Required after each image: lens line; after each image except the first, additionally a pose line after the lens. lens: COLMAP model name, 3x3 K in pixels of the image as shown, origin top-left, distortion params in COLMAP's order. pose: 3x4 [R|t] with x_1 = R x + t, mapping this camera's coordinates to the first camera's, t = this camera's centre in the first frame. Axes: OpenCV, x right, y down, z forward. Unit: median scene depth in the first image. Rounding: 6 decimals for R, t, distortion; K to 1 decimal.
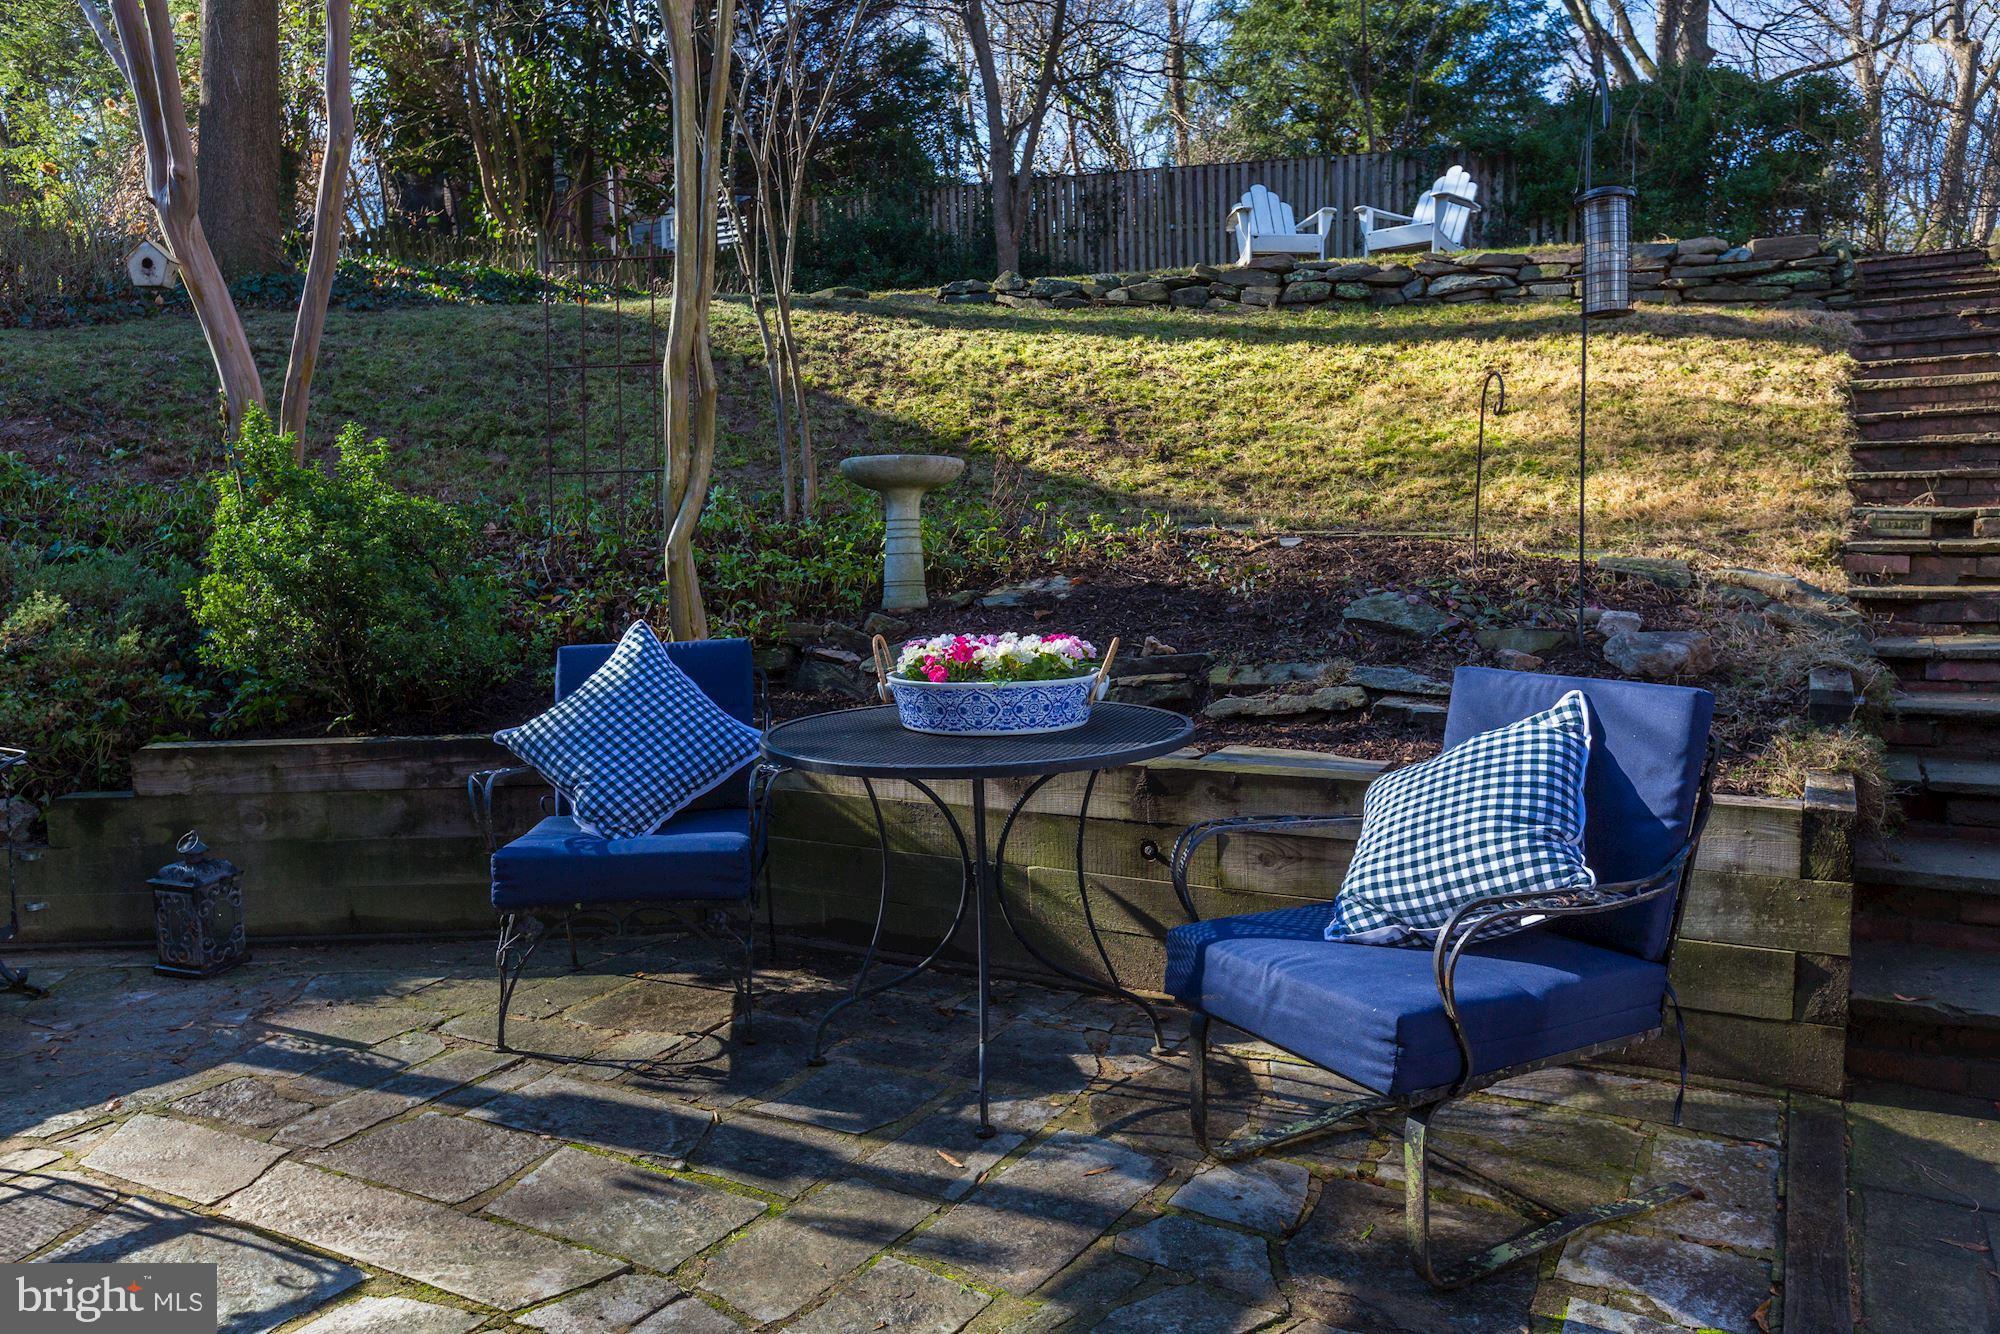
lens RADIAL K [[1452.6, 0, 1005.9], [0, 1452.6, 641.7], [0, 0, 1]] dist [0.059563, -0.108846]
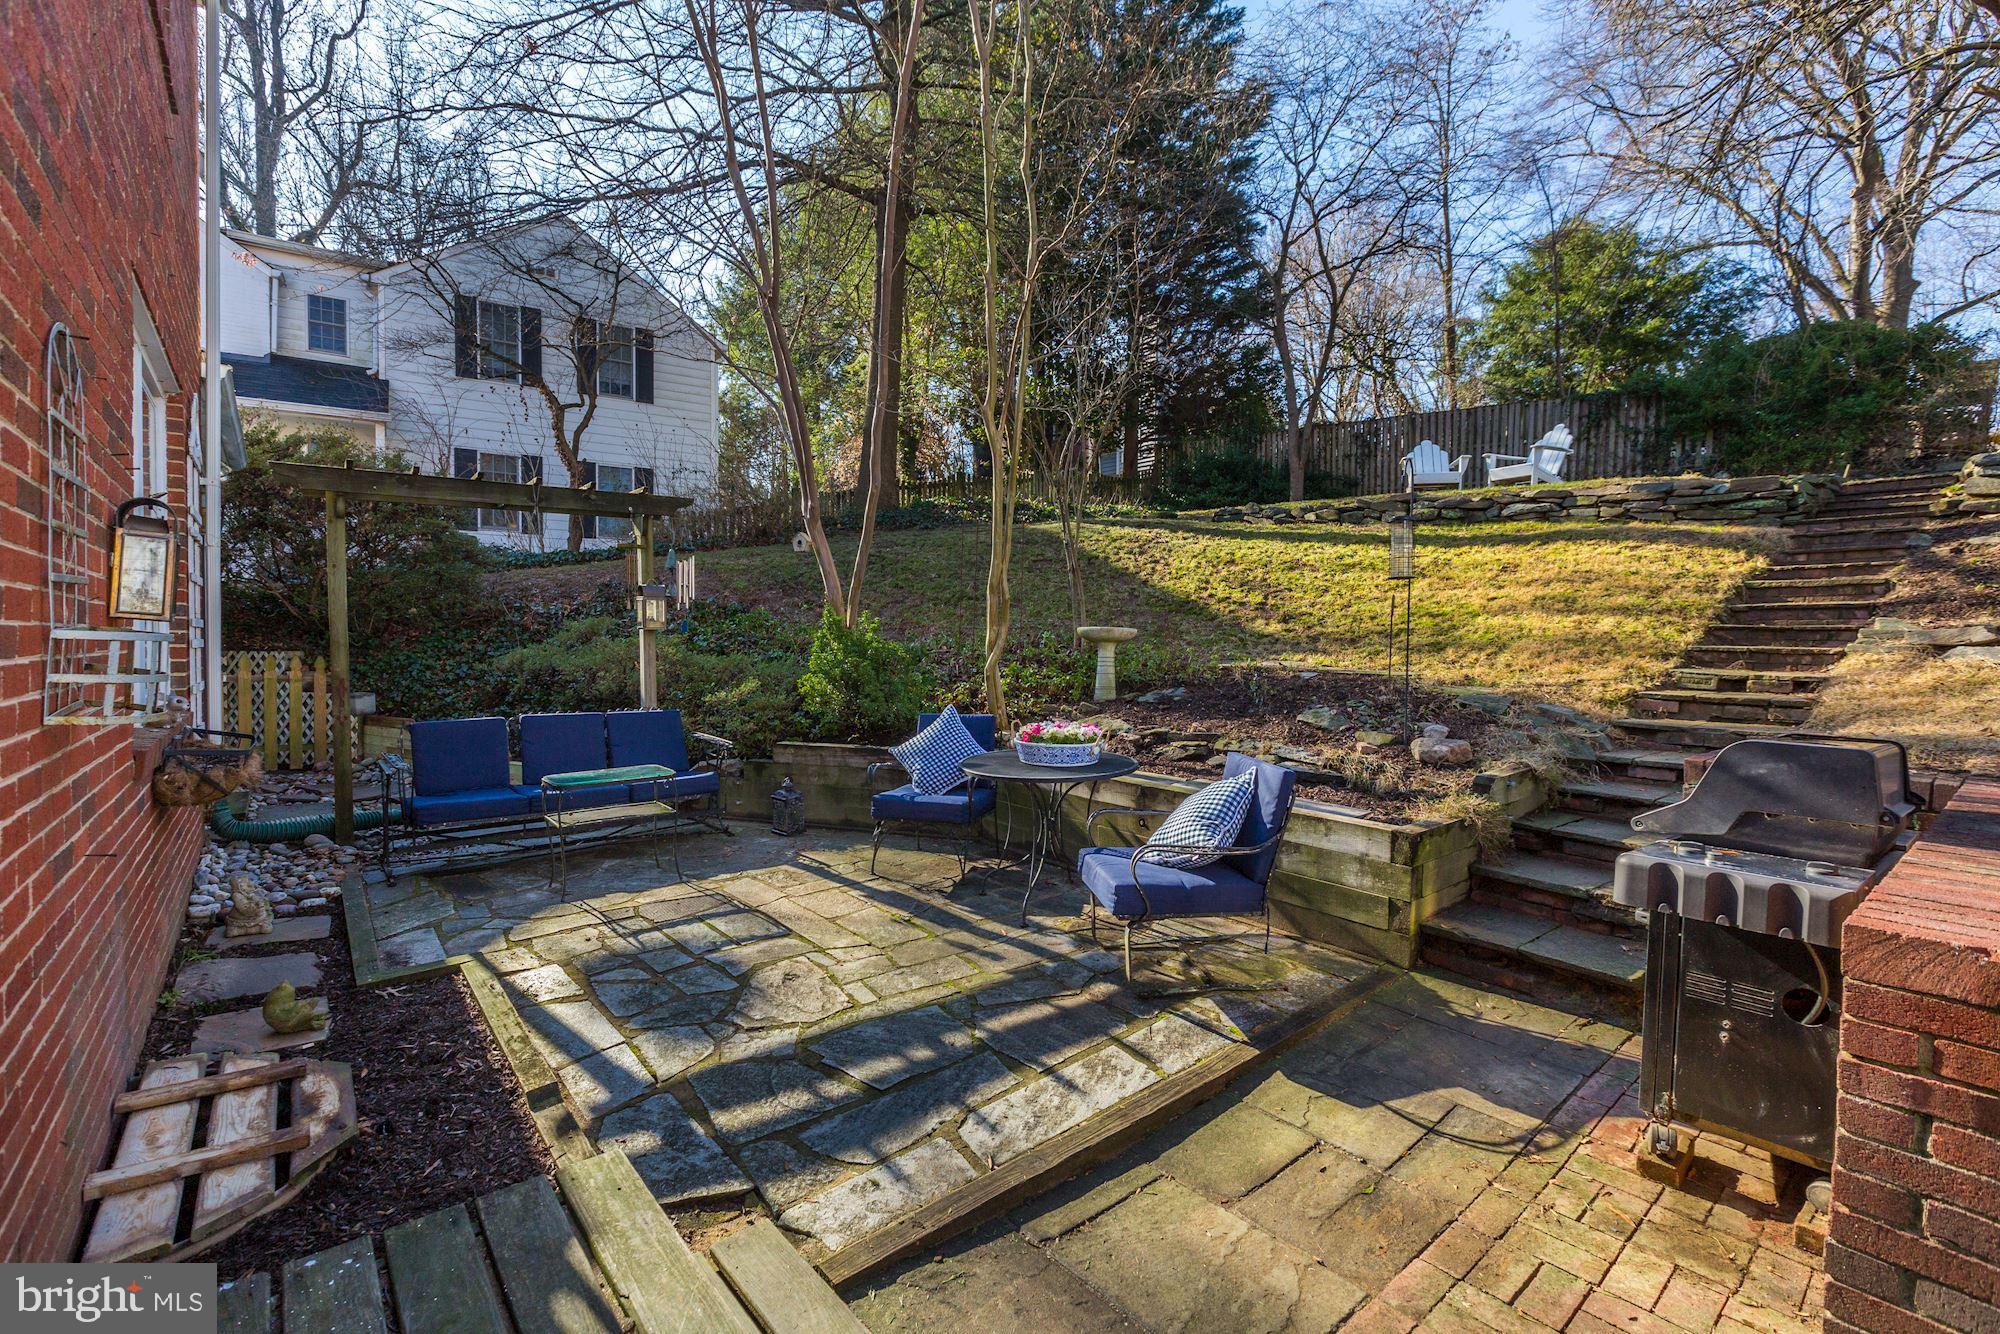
lens RADIAL K [[906.4, 0, 1000.0], [0, 906.4, 667.0], [0, 0, 1]] dist [0.002168, -0.001698]
pose [[0.927140, 0.040075, -0.372567, 0.273082], [-0.050534, 0.998554, -0.018346, -0.039116], [0.371293, 0.035837, 0.927824, -0.249659]]
